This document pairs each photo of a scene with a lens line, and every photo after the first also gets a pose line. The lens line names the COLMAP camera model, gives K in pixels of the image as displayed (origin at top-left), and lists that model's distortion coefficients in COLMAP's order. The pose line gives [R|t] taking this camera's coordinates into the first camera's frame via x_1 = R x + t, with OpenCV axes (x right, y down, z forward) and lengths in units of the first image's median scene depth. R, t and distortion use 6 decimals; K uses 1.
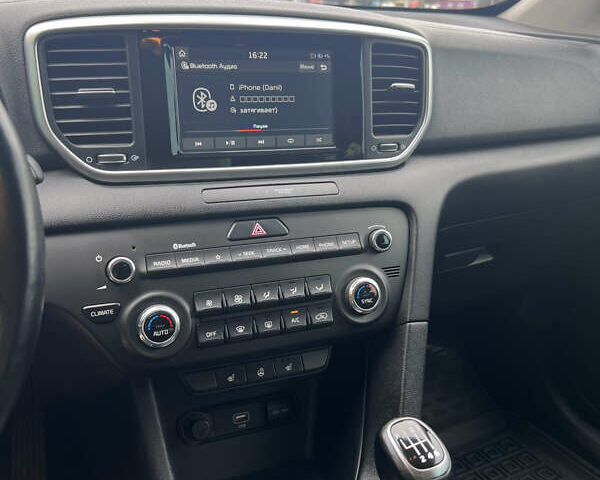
lens RADIAL K [[599.3, 0, 298.4], [0, 599.3, 245.5], [0, 0, 1]] dist [0.022134, -0.007855]
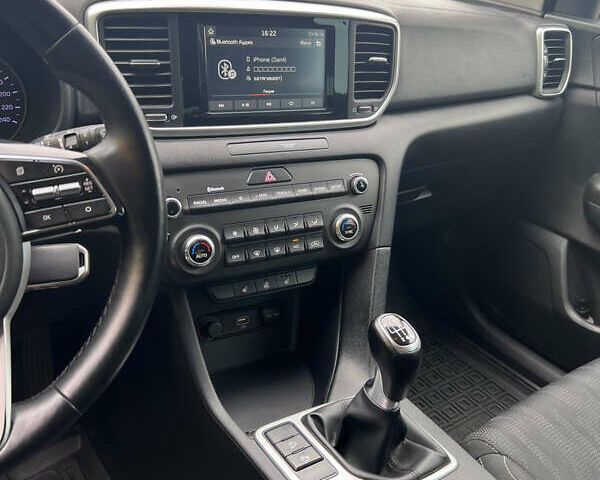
lens RADIAL K [[599.3, 0, 298.4], [0, 599.3, 245.5], [0, 0, 1]] dist [0.022134, -0.007855]
pose [[0.990996, 0.004611, 0.133814, -0.171823], [-0.022693, 0.990733, 0.133916, -0.051638], [-0.131956, -0.135747, 0.981917, -0.281441]]
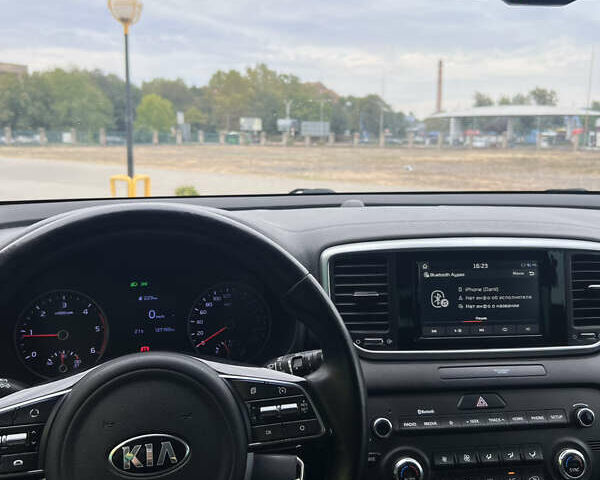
lens RADIAL K [[599.3, 0, 298.4], [0, 599.3, 245.5], [0, 0, 1]] dist [0.022134, -0.007855]
pose [[0.967219, 0.016098, -0.253434, -0.121893], [-0.065482, 0.980050, -0.187656, -0.085285], [0.245357, 0.198100, 0.948977, -0.375410]]
